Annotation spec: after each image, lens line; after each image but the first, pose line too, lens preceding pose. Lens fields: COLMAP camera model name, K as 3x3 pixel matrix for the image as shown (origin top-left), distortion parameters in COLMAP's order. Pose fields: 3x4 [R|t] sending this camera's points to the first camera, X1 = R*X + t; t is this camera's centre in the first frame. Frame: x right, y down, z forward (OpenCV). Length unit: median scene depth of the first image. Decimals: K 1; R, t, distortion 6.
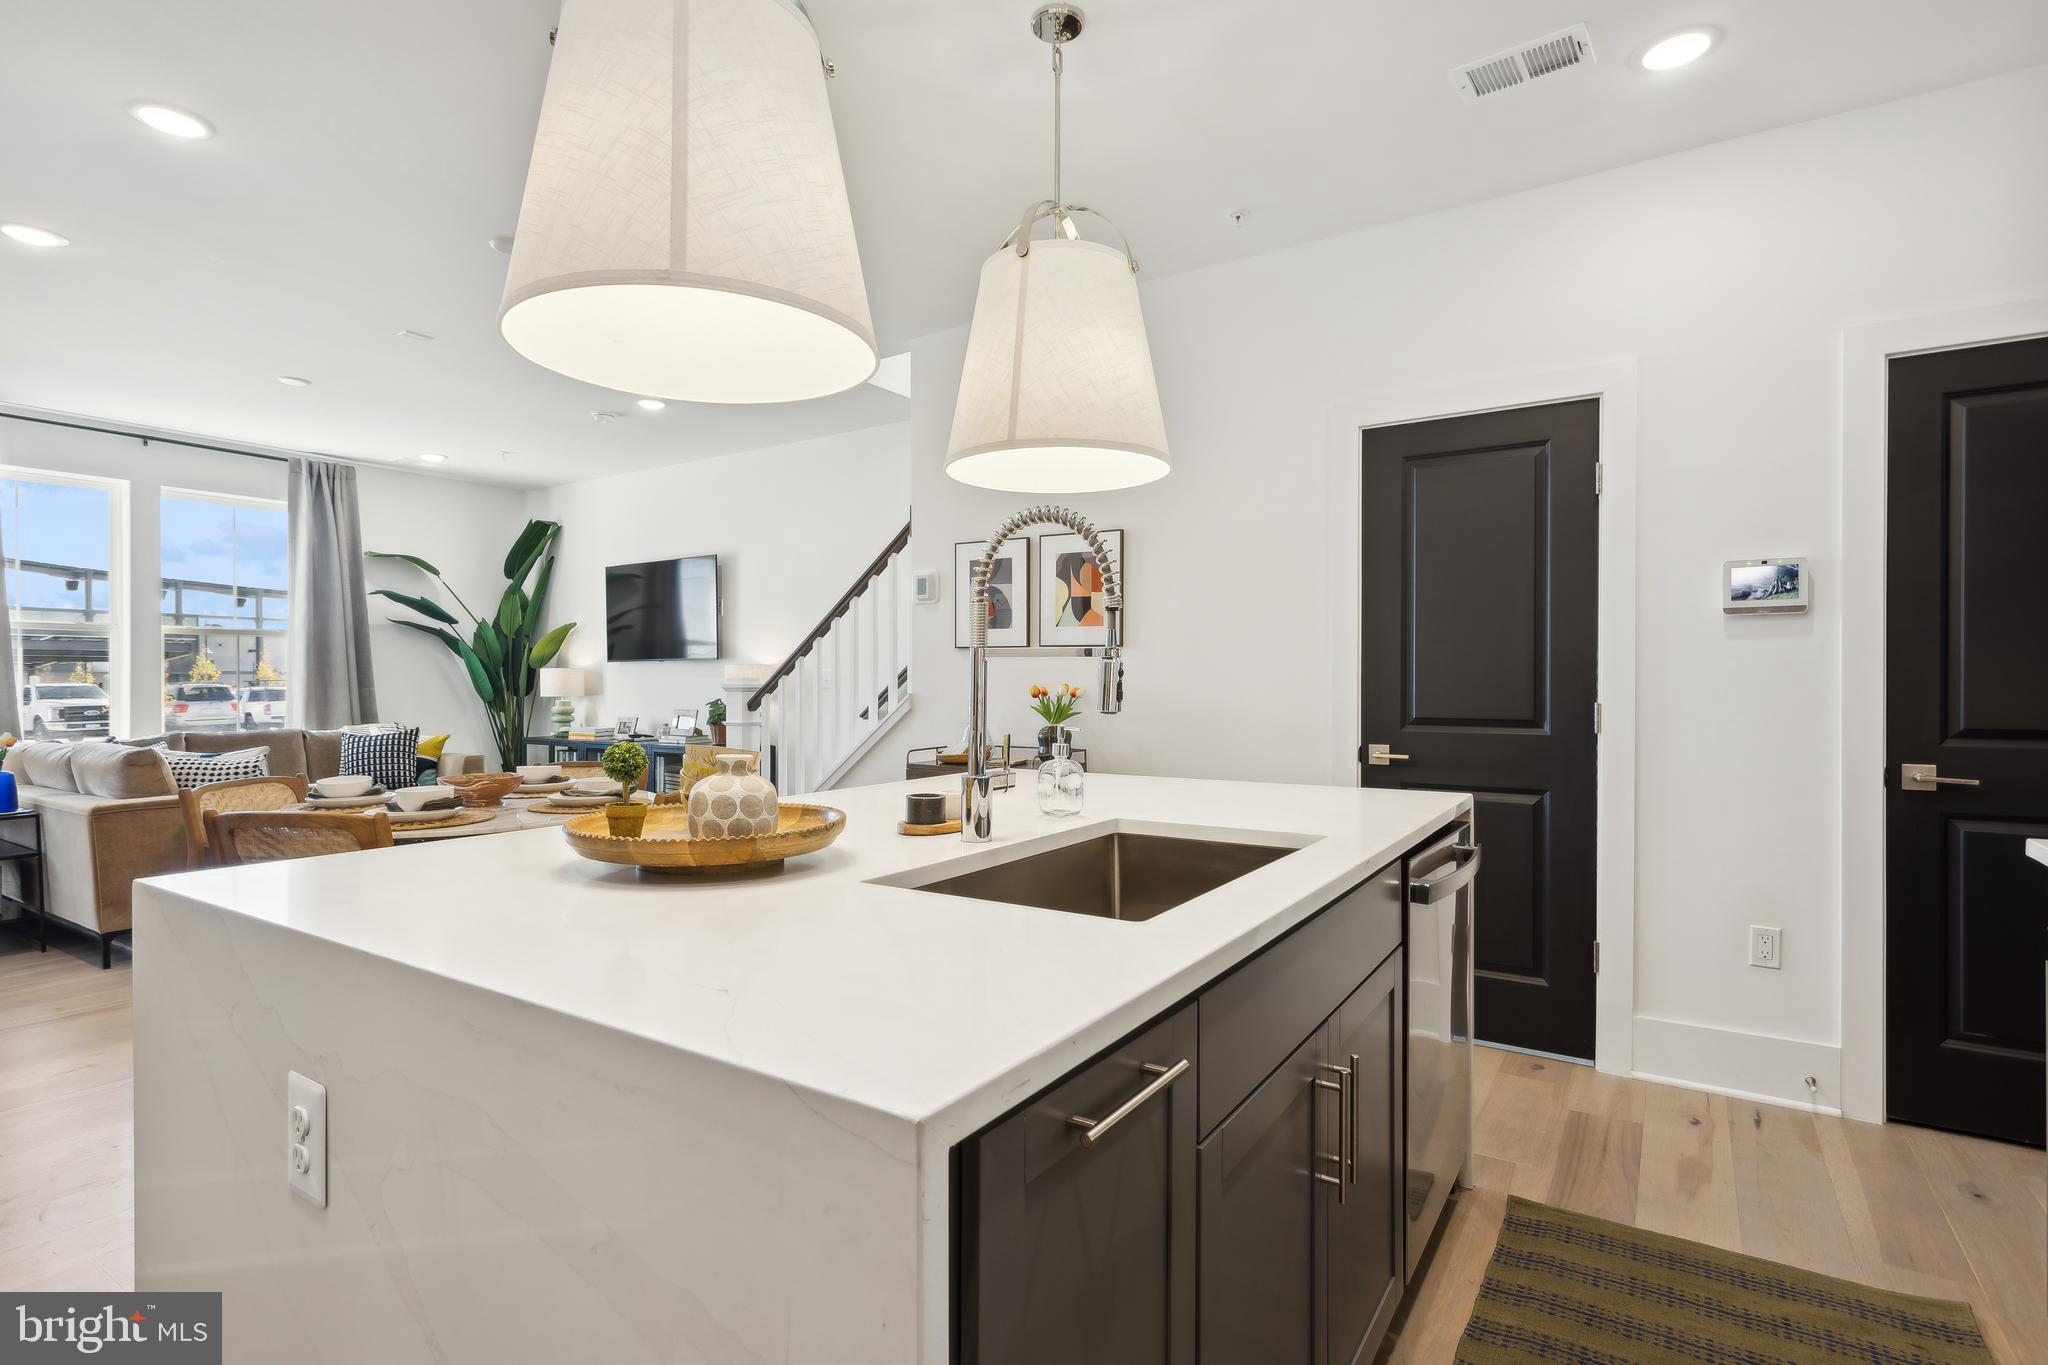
lens RADIAL K [[1014.8, 0, 1038.8], [0, 1014.8, 678.3], [0, 0, 1]] dist [0.002542, 0.003214]
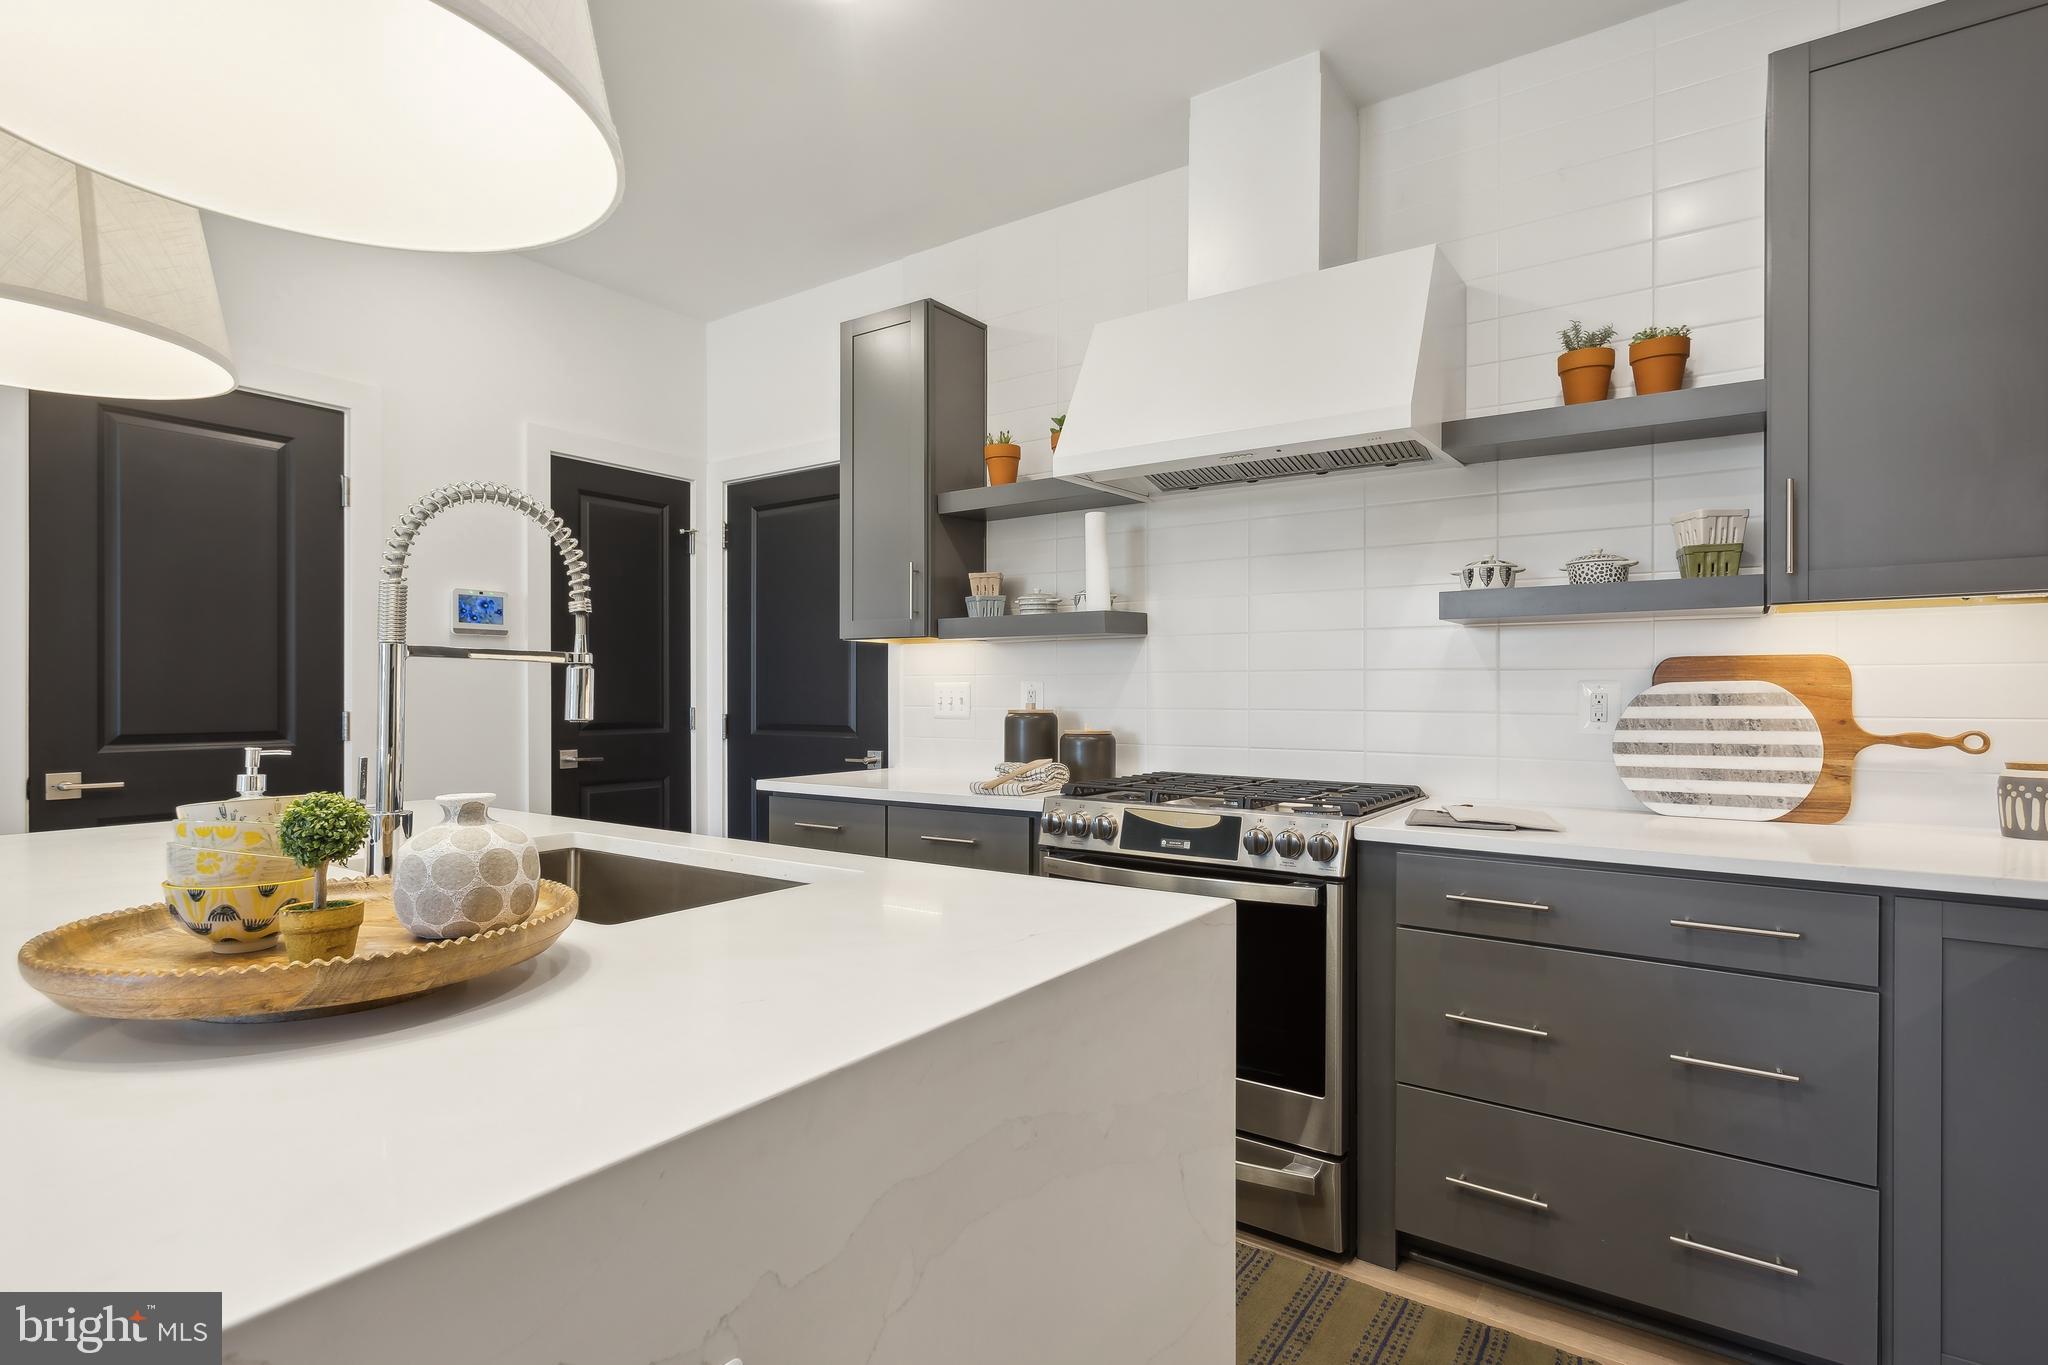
lens RADIAL K [[1014.8, 0, 1014.7], [0, 1014.8, 690.6], [0, 0, 1]] dist [0.002542, 0.003214]
pose [[0.028757, 0.001952, 0.999585, -0.470160], [-0.006813, 0.999975, -0.001757, 0.001788], [-0.999563, -0.006760, 0.028769, 0.312971]]
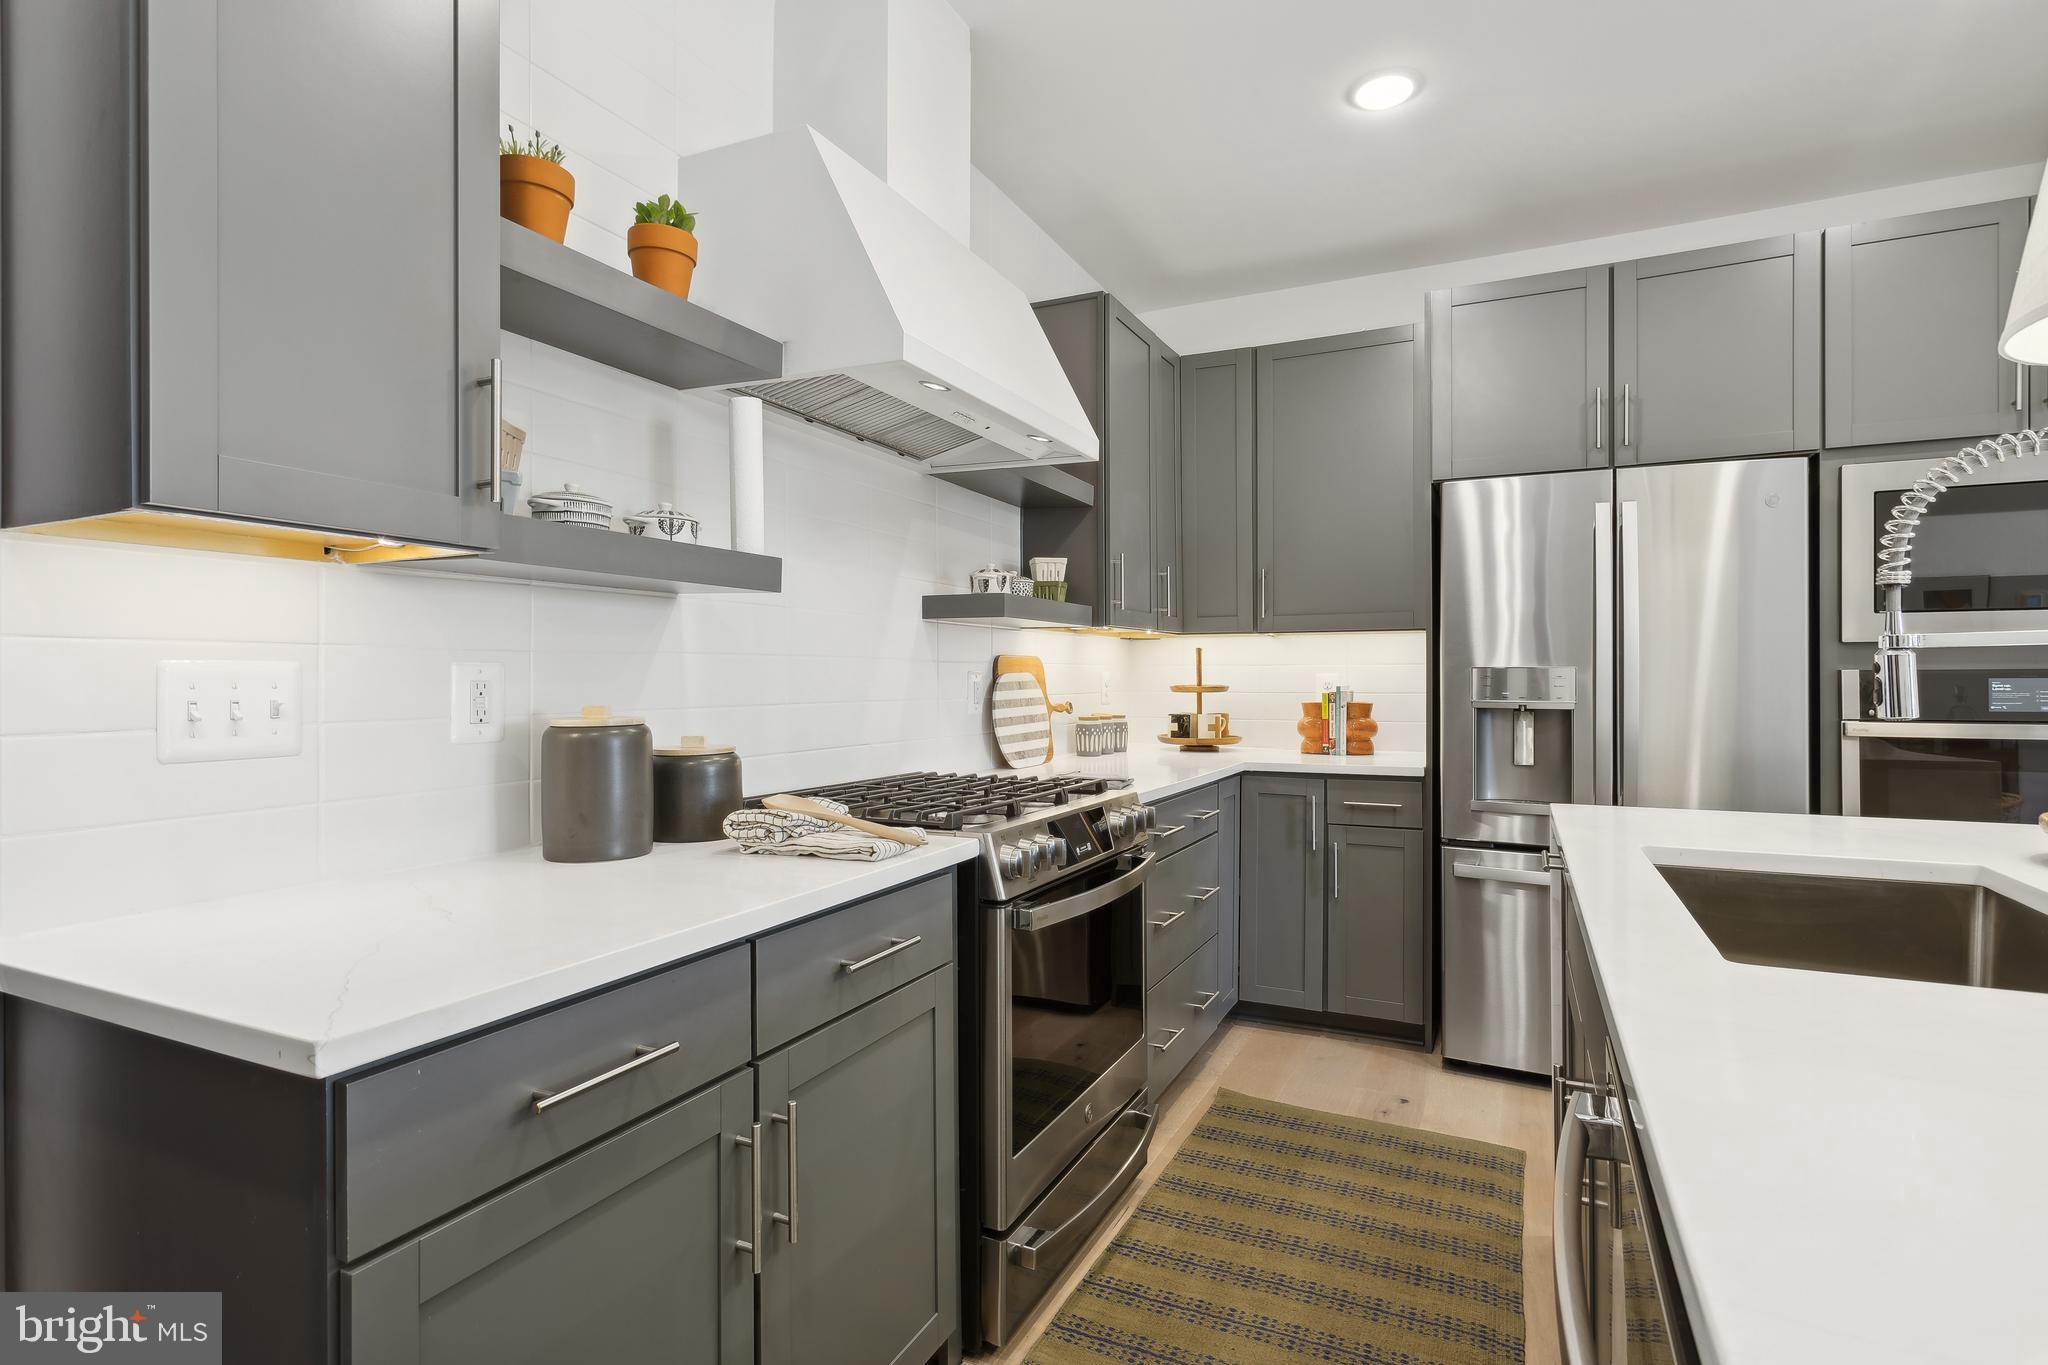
lens RADIAL K [[1014.8, 0, 1011.1], [0, 1014.8, 678.2], [0, 0, 1]] dist [0.002542, 0.003214]
pose [[-0.992191, 0.003570, -0.124675, 0.558706], [0.004150, 0.999982, -0.004395, 0.000719], [0.124657, -0.004878, -0.992188, 0.975990]]
